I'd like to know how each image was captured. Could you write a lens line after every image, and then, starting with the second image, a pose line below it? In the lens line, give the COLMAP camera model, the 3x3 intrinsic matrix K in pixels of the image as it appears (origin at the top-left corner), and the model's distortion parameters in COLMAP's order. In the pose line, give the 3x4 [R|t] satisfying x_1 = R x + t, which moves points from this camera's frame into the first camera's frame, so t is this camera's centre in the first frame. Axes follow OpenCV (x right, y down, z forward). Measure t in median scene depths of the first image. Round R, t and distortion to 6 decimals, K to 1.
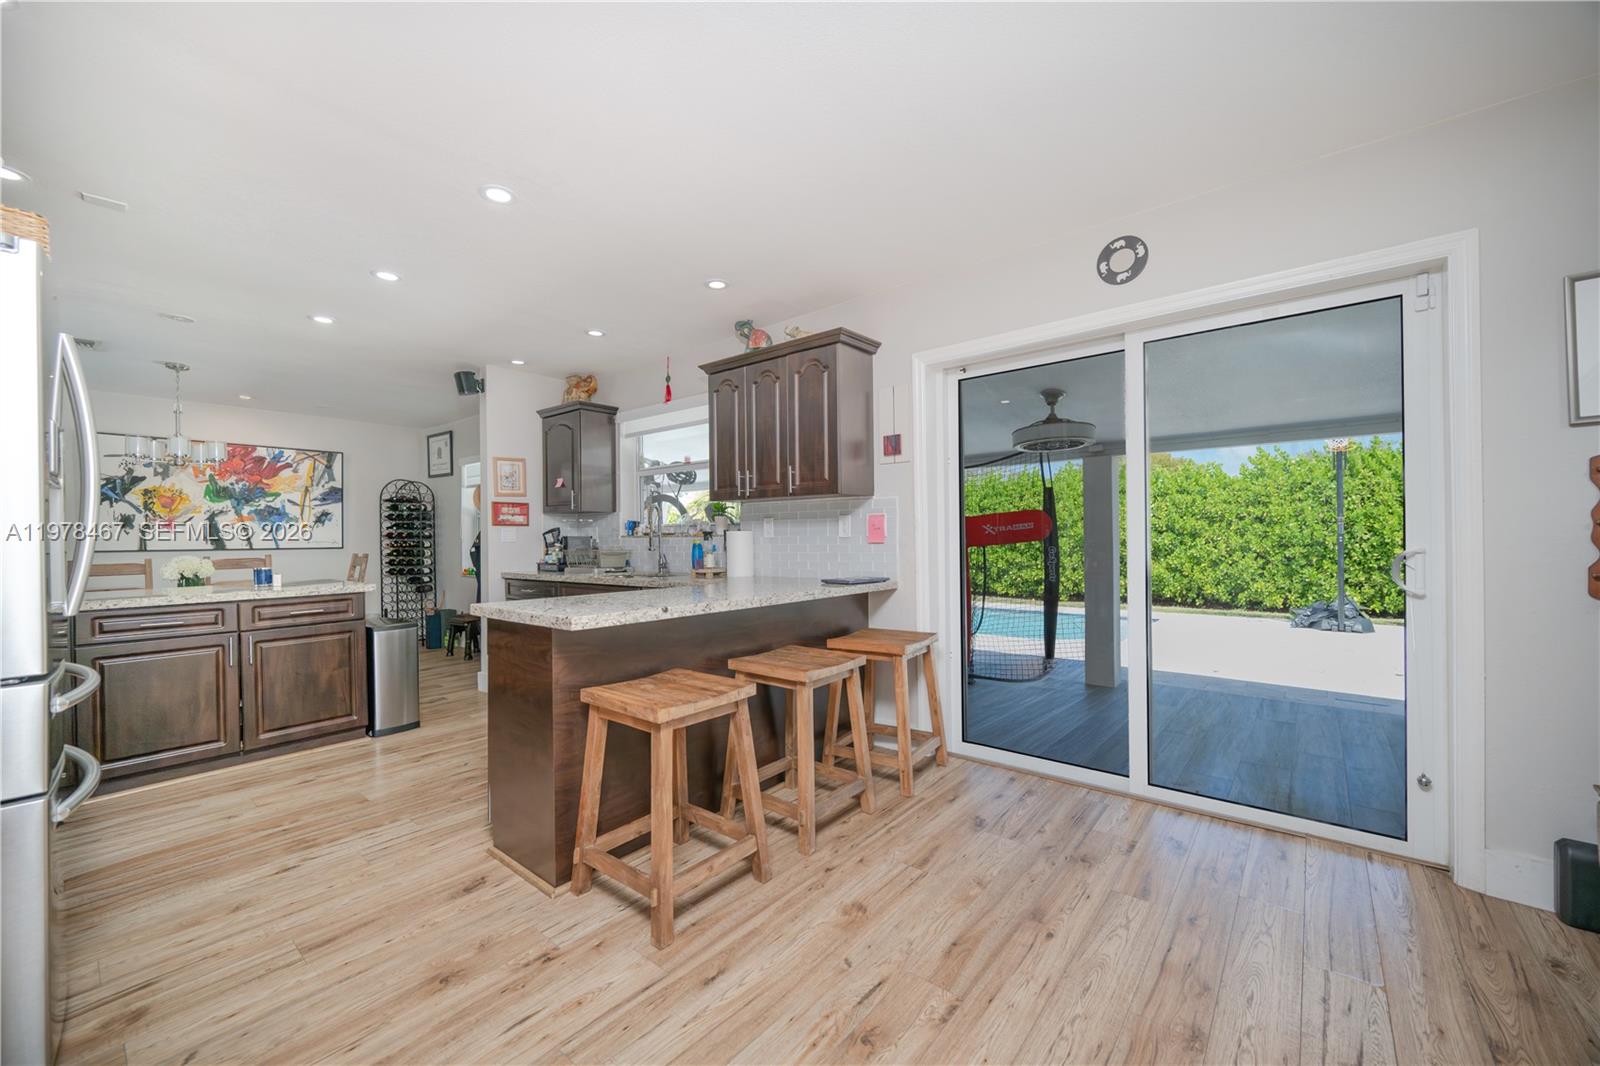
lens RADIAL K [[614.2, 0, 800.8], [0, 614.2, 542.0], [0, 0, 1]] dist [-0.002411, -0.000444]
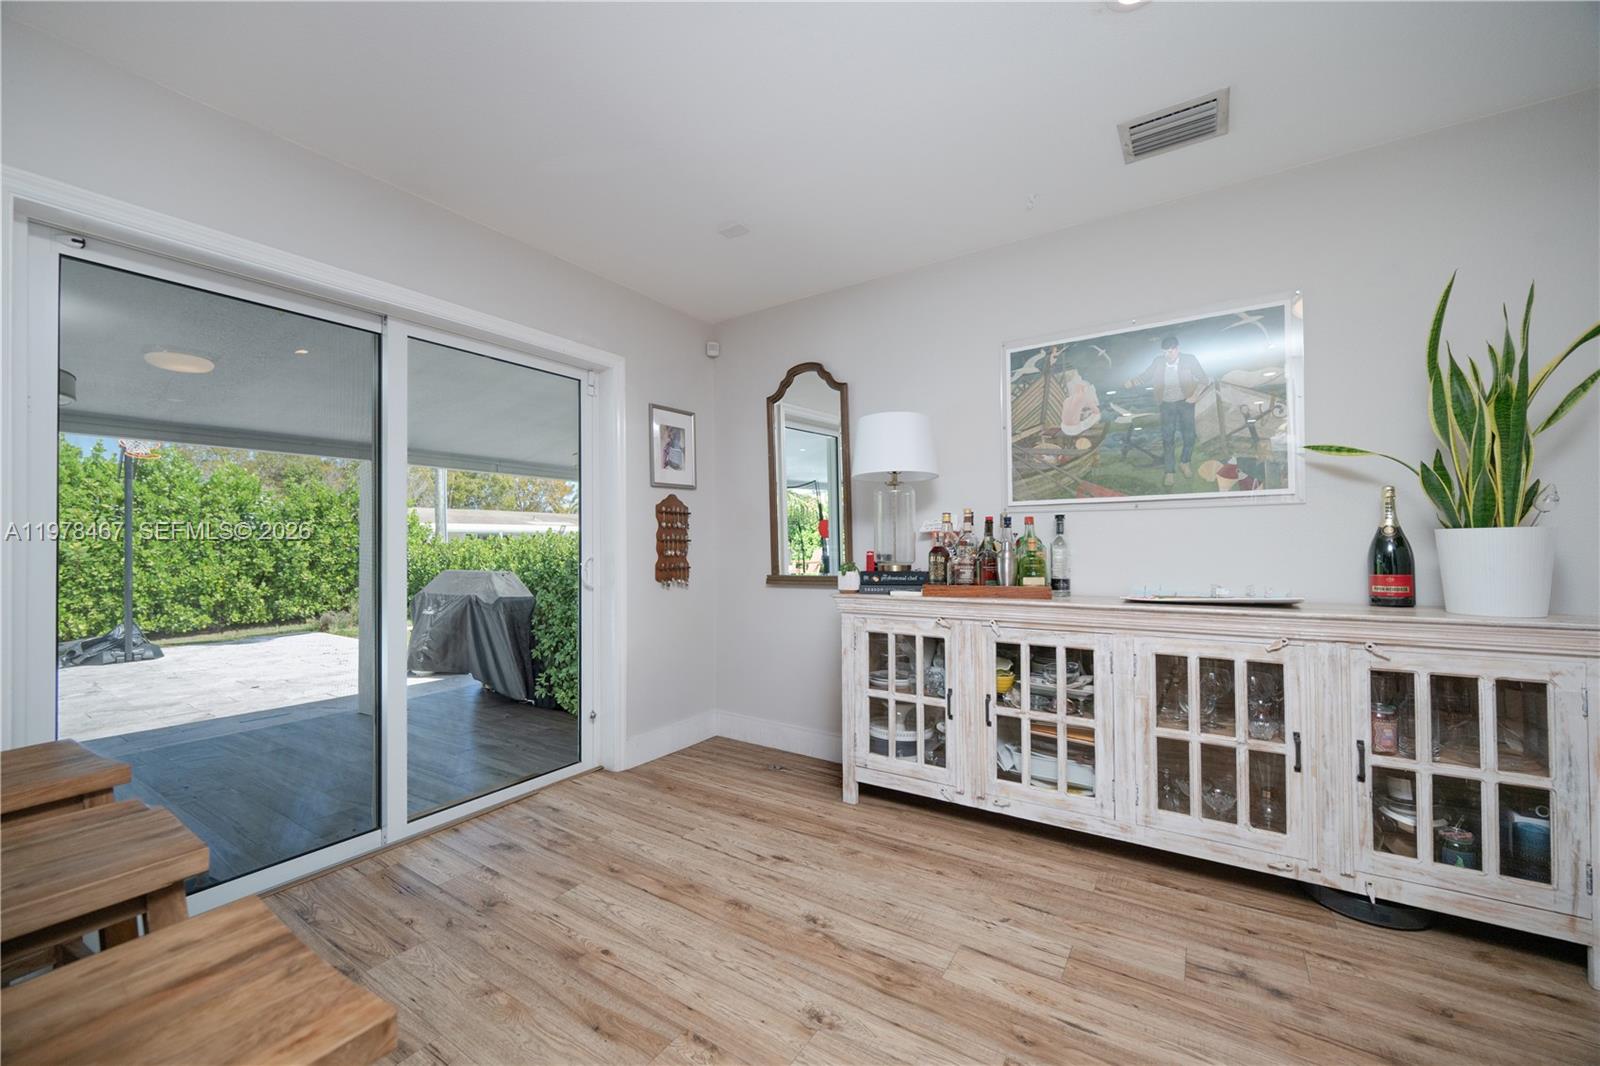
lens RADIAL K [[623.0, 0, 794.4], [0, 623.0, 537.4], [0, 0, 1]] dist [-0.000599, -0.000123]
pose [[-0.111833, 0.023569, 0.993447, -0.449774], [0.014983, 0.999645, -0.022030, 0.005259], [-0.993614, 0.012421, -0.112146, 0.574642]]
